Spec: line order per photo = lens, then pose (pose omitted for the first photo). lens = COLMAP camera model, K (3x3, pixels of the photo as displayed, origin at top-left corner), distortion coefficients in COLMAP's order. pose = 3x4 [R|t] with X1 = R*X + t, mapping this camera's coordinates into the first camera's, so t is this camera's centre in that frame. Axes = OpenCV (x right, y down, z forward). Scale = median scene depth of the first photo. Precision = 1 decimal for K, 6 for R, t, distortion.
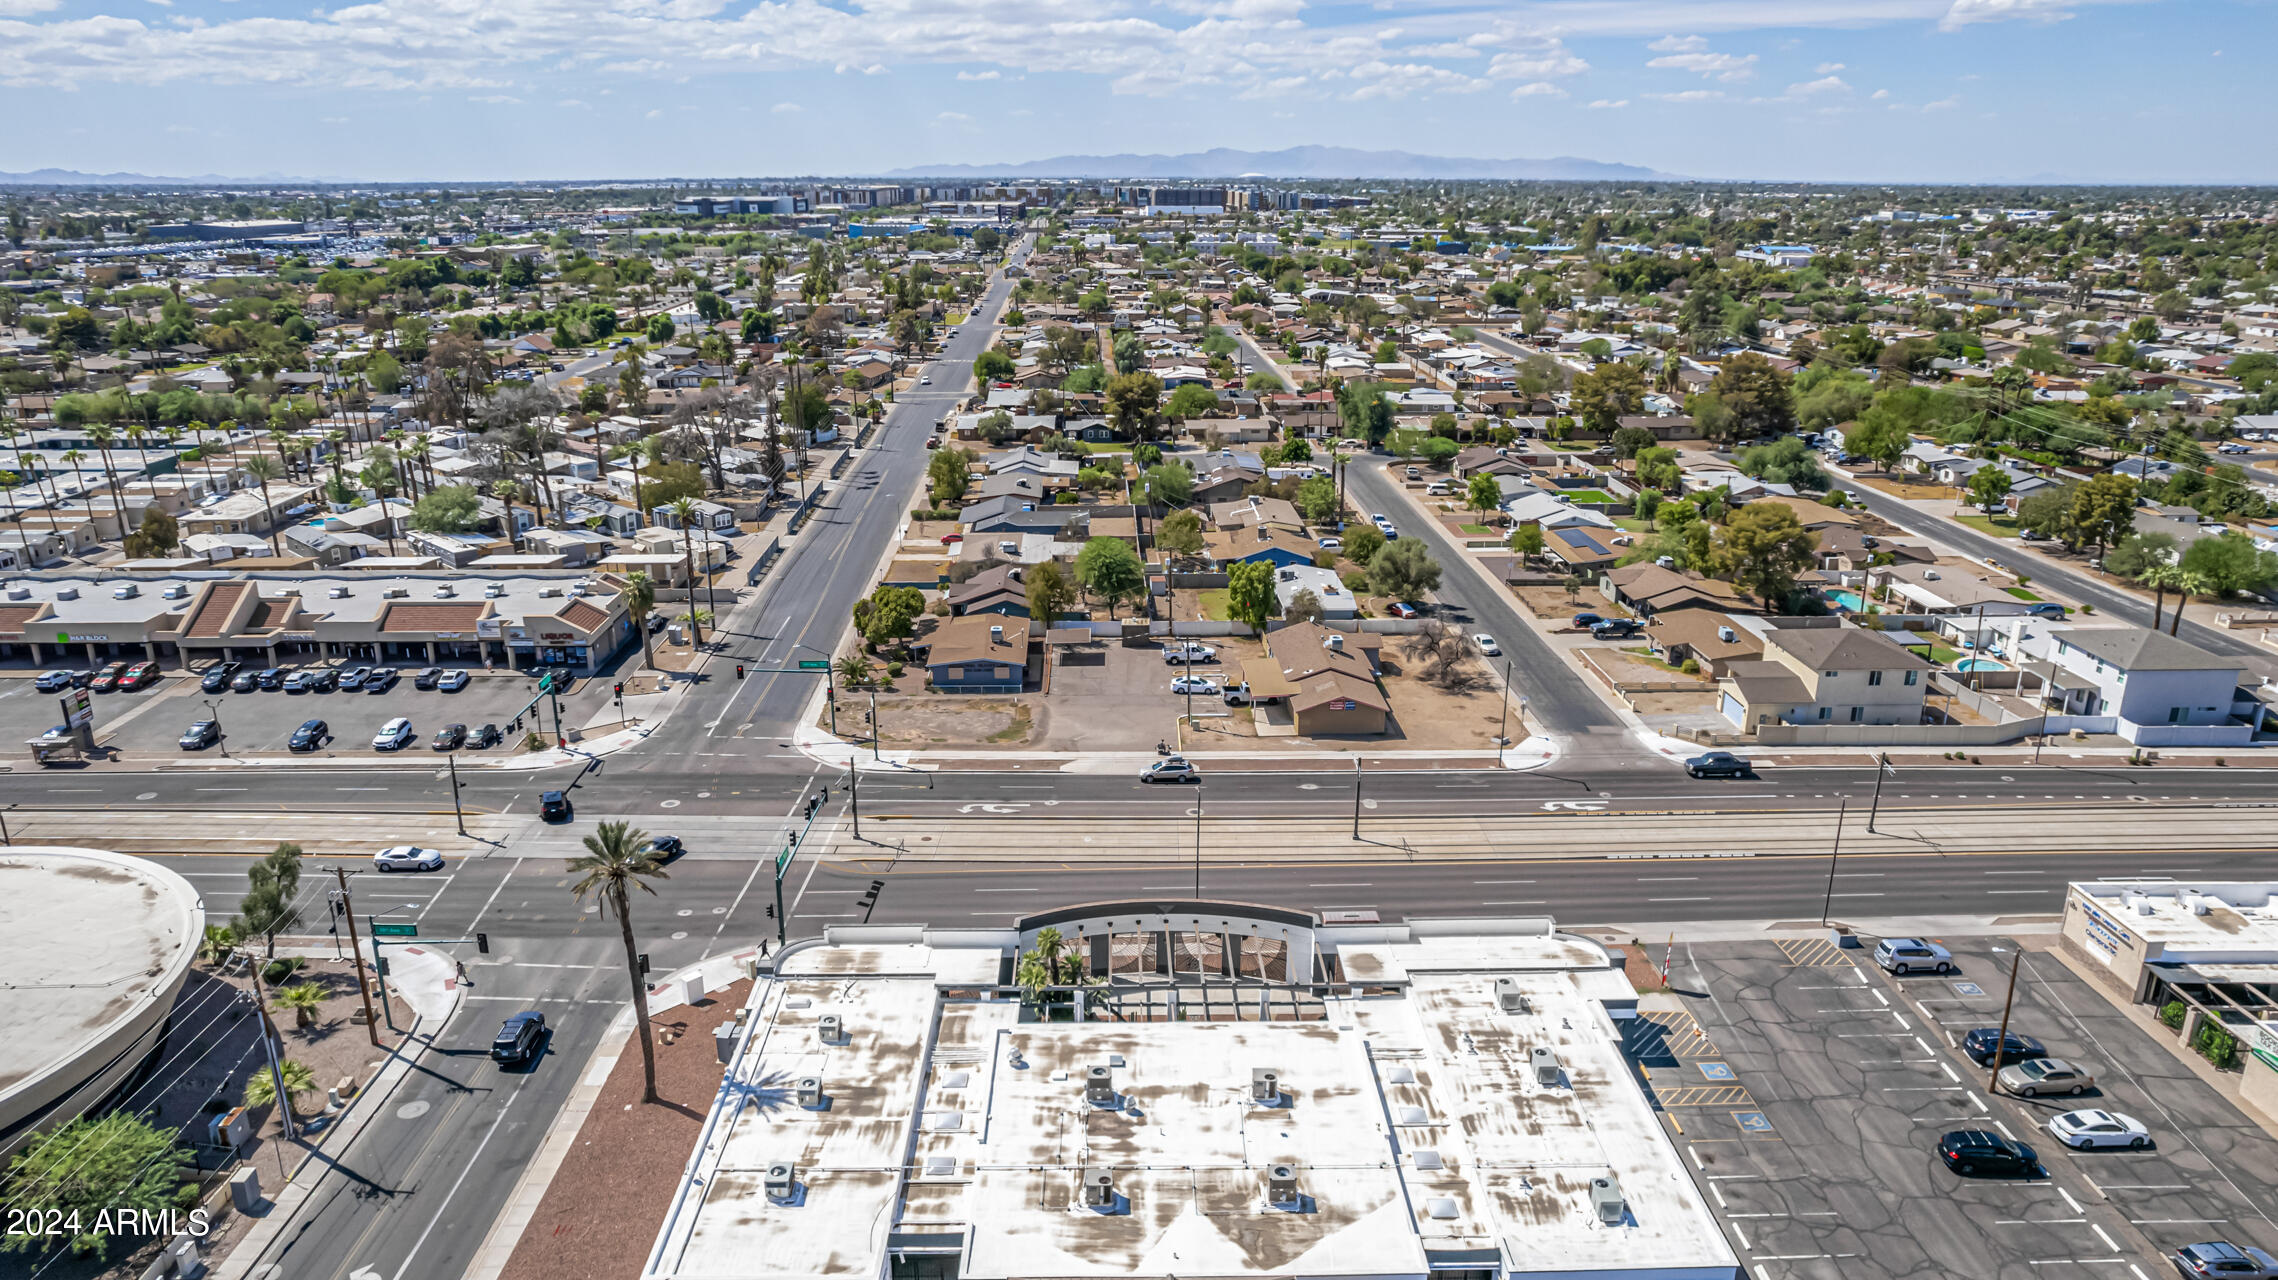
lens RADIAL K [[1491.4, 0, 1143.1], [0, 1491.4, 643.3], [0, 0, 1]] dist [-0.074559, 0.065384]
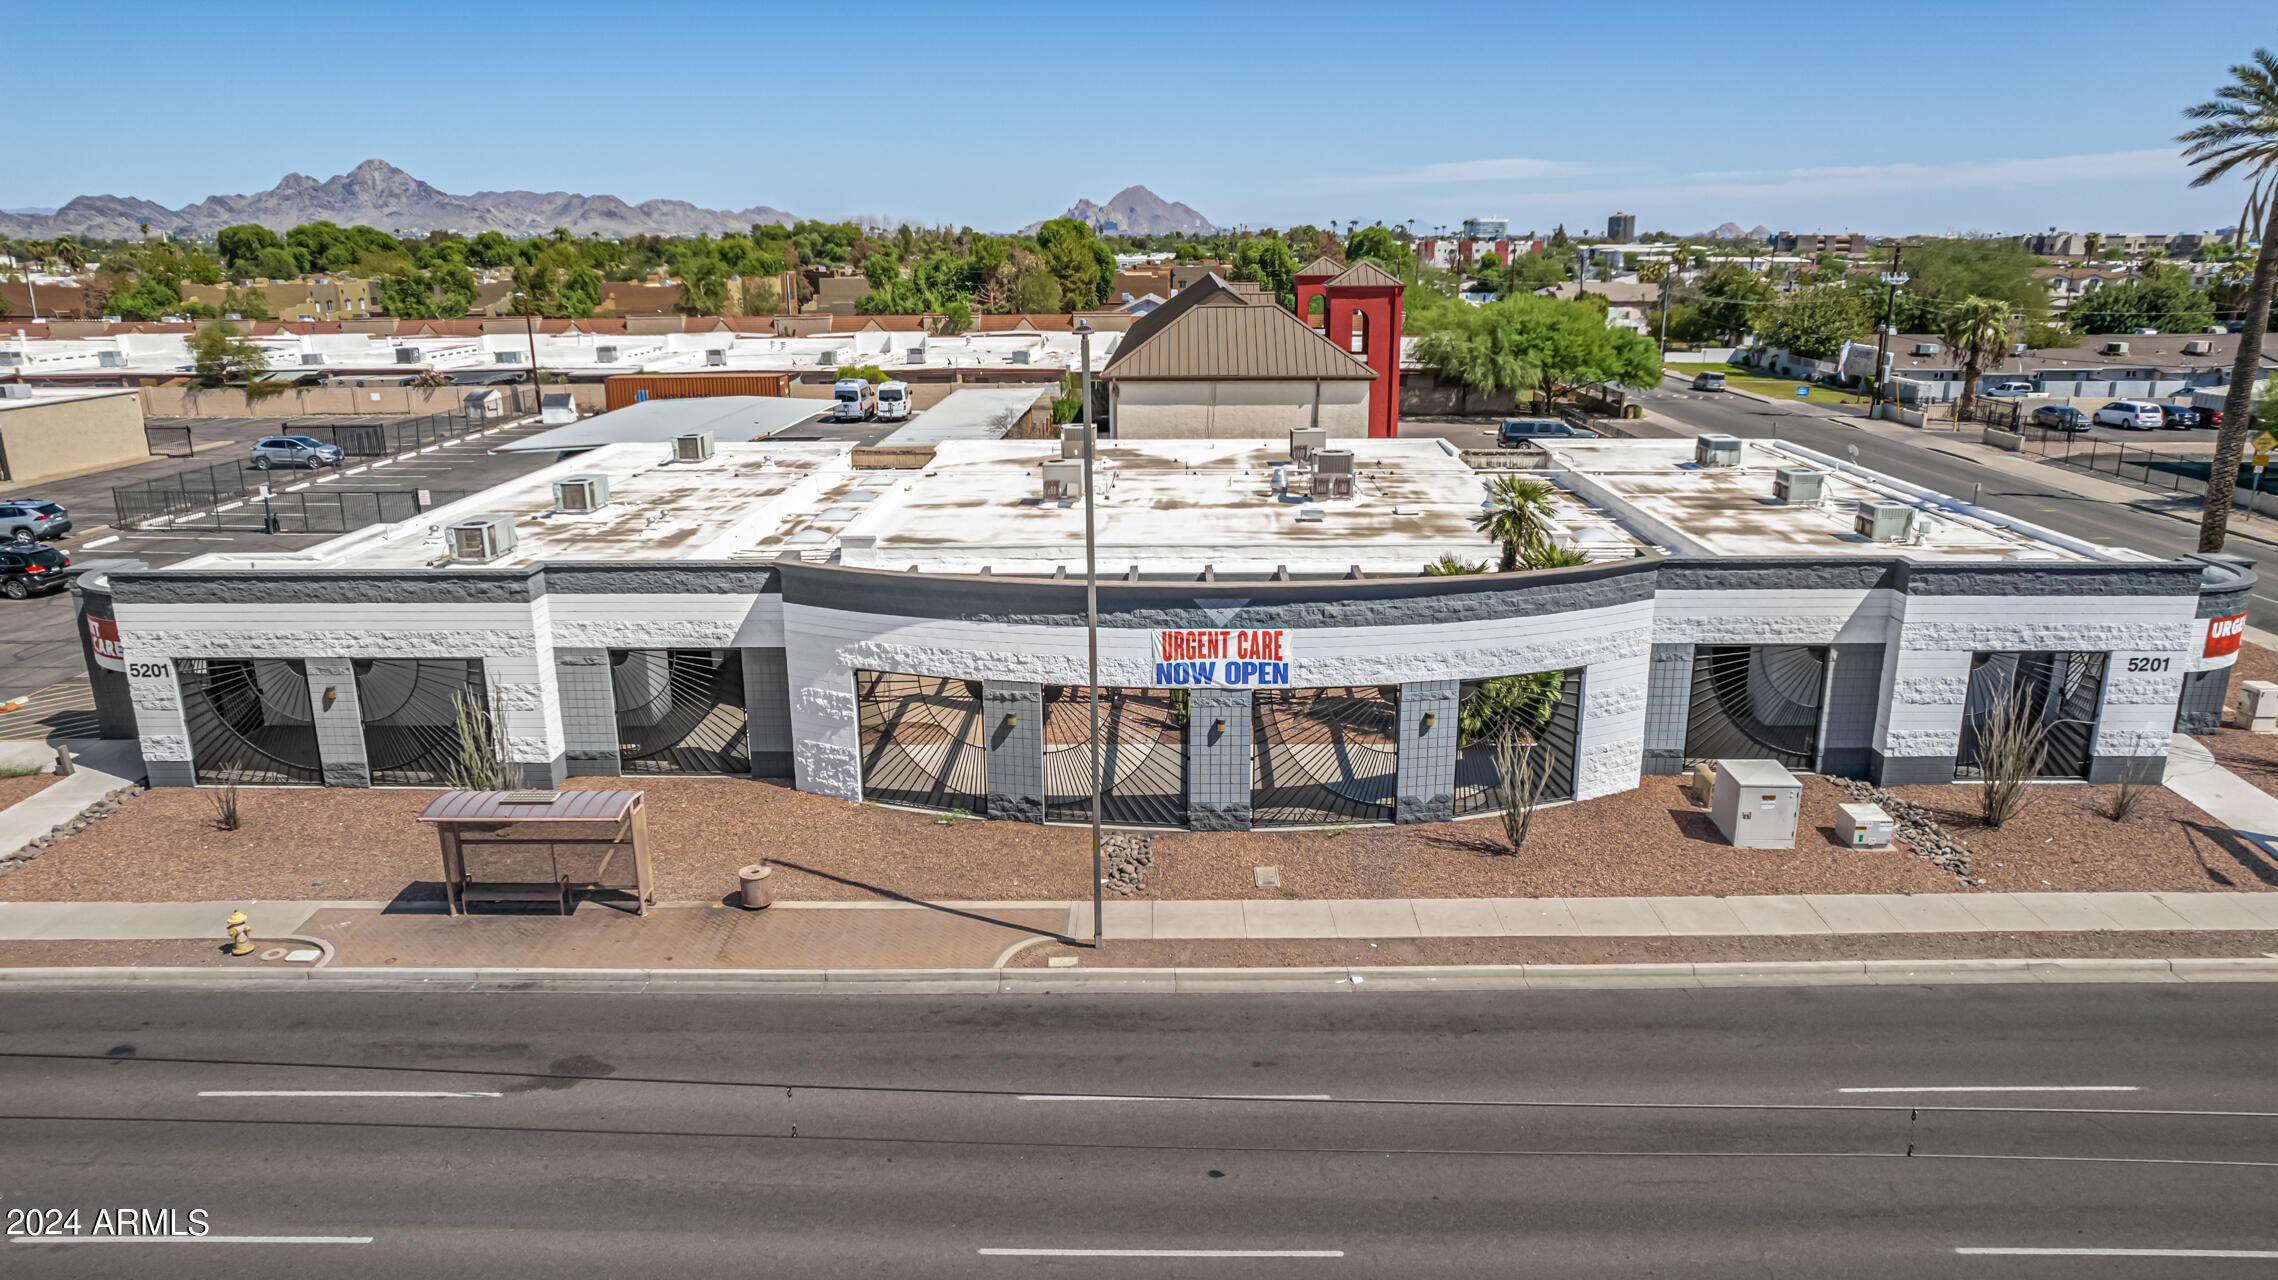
lens RADIAL K [[1484.4, 0, 1142.6], [0, 1484.4, 639.9], [0, 0, 1]] dist [-0.075554, 0.066528]
pose [[-0.999131, -0.007544, 0.040996, 0.015428], [0.015913, 0.839972, 0.542397, 0.012915], [-0.038527, 0.542578, -0.839122, 1.028321]]
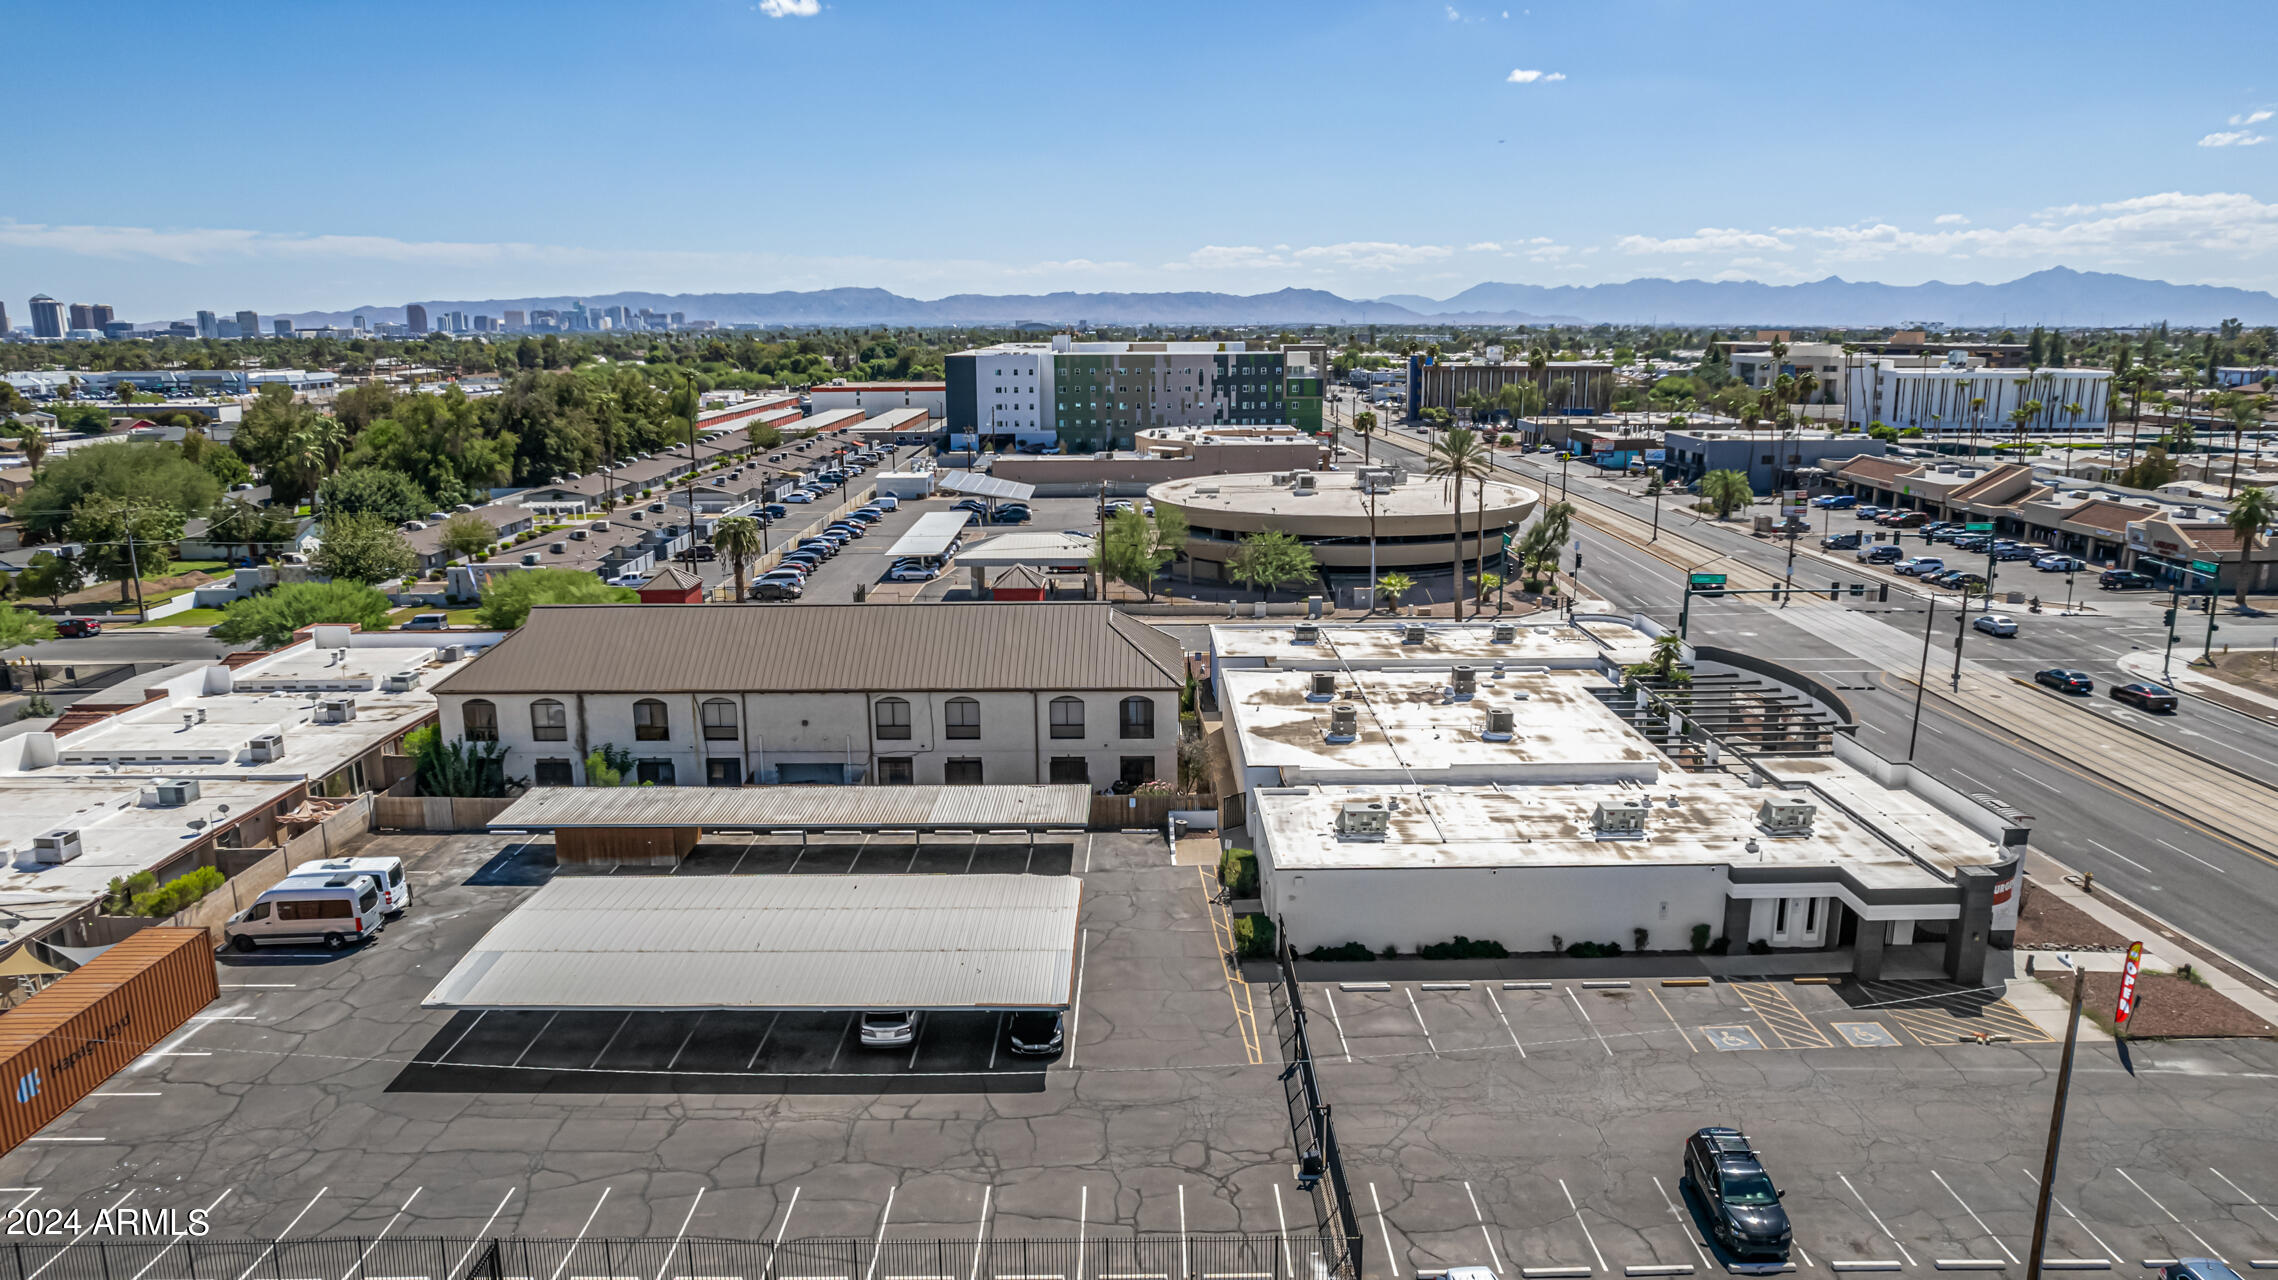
lens RADIAL K [[1505.6, 0, 1139.0], [0, 1505.6, 640.0], [0, 0, 1]] dist [-0.065073, 0.058281]
pose [[-0.012921, 0.206130, -0.978439, 0.710818], [-0.298560, 0.933089, 0.200519, 0.075875], [0.954304, 0.294713, 0.049485, 0.463502]]
